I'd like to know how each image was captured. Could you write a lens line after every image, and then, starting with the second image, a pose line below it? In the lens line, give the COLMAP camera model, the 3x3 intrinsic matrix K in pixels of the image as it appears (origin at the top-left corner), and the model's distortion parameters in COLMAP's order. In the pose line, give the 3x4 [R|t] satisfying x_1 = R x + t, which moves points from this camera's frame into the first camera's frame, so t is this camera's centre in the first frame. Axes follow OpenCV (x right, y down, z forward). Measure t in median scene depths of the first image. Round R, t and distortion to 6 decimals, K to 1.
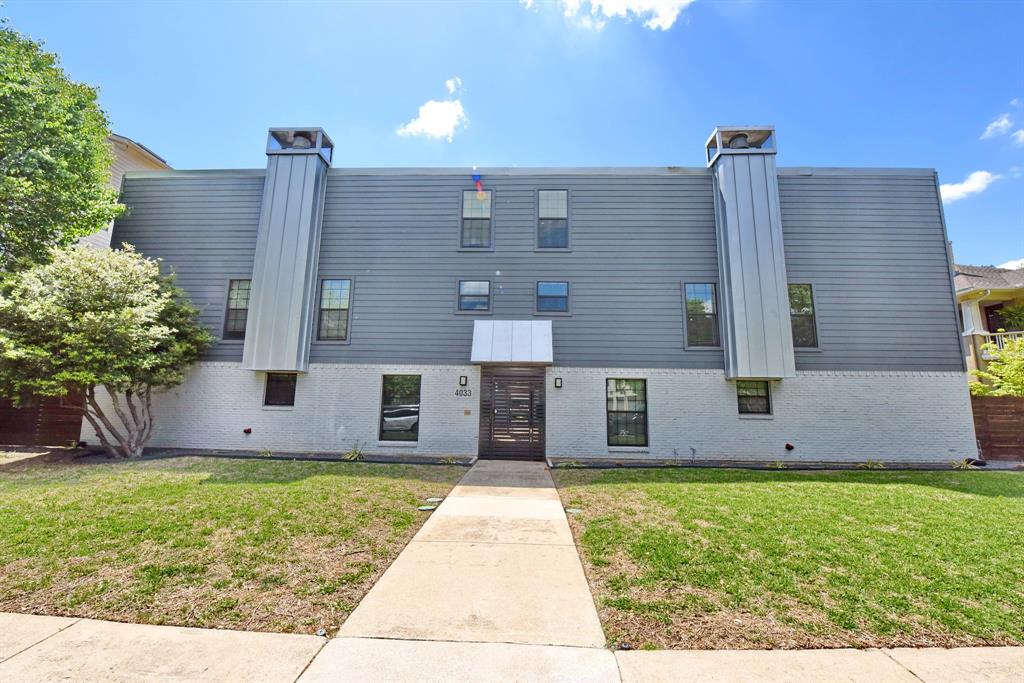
lens RADIAL K [[409.7, 0, 509.5], [0, 409.7, 338.1], [0, 0, 1]] dist [-0.003493, -0.000221]
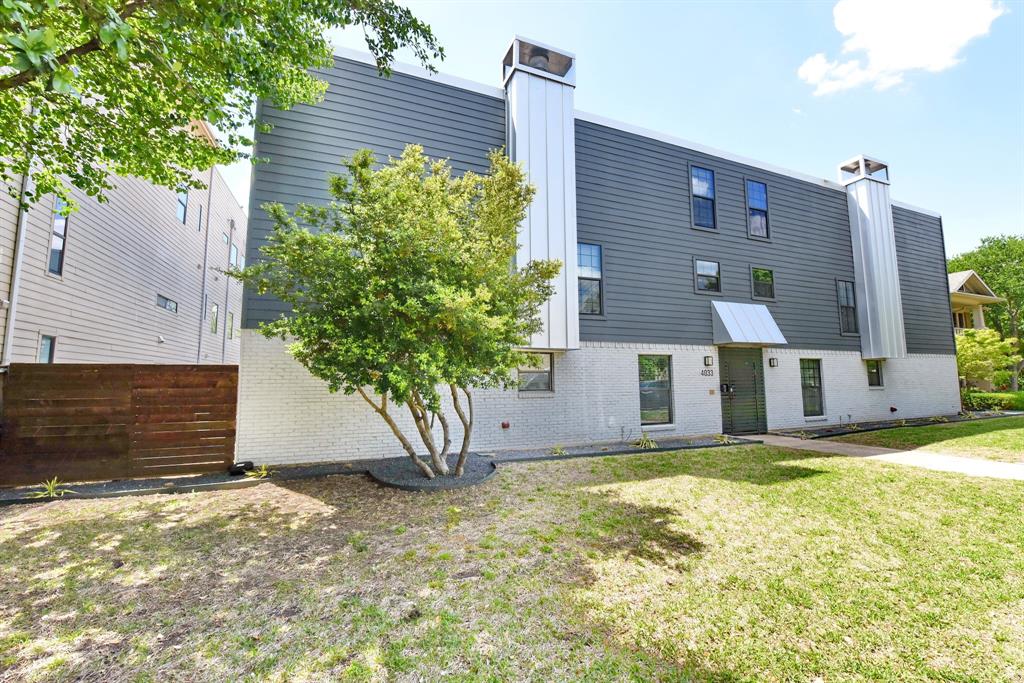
lens RADIAL K [[409.7, 0, 509.5], [0, 409.7, 338.1], [0, 0, 1]] dist [-0.003493, -0.000221]
pose [[0.910736, 0.018764, 0.412563, -0.957809], [-0.051193, 0.996392, 0.067690, 0.004598], [-0.409805, -0.082768, 0.908410, 0.286927]]
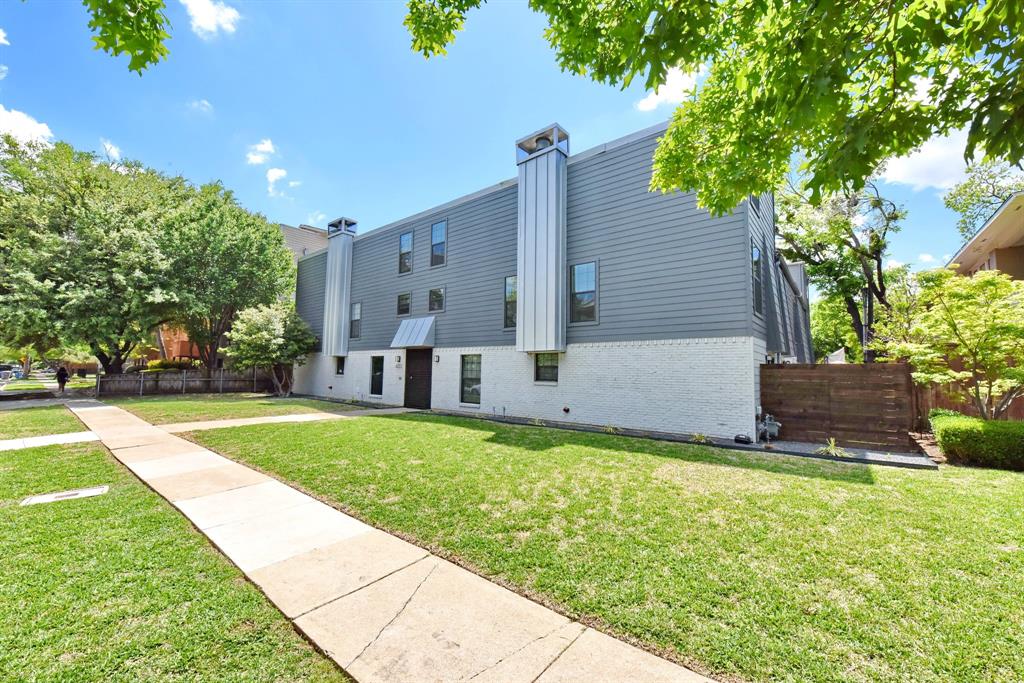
lens RADIAL K [[416.2, 0, 473.7], [0, 416.2, 337.3], [0, 0, 1]] dist [-0.000748, -0.000060]
pose [[0.752895, -0.057064, -0.655662, 1.169478], [0.092144, 0.995561, 0.019163, 0.014985], [0.651659, -0.074843, 0.754811, -0.035962]]
